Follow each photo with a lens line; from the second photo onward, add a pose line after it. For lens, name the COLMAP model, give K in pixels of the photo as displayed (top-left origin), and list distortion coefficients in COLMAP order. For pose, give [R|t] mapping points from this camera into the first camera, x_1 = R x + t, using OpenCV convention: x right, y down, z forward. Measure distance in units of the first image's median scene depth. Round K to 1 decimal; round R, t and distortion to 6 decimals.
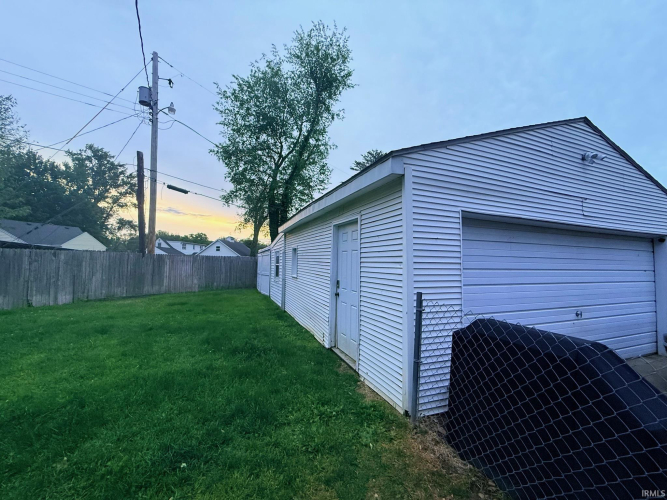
lens RADIAL K [[265.4, 0, 332.0], [0, 265.4, 250.6], [0, 0, 1]] dist [-0.000908, 0.000067]
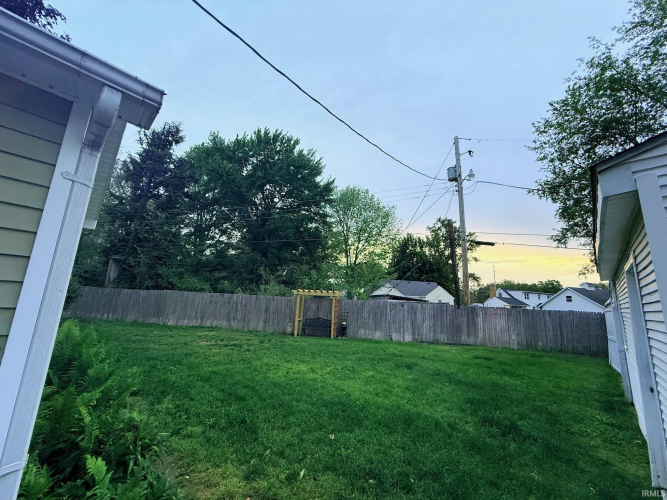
lens RADIAL K [[265.4, 0, 332.0], [0, 265.4, 250.6], [0, 0, 1]] dist [-0.000908, 0.000067]
pose [[0.403970, -0.163988, -0.899953, 0.114641], [-0.004223, 0.983456, -0.181099, -0.010470], [0.914762, 0.076960, 0.396594, 0.035907]]
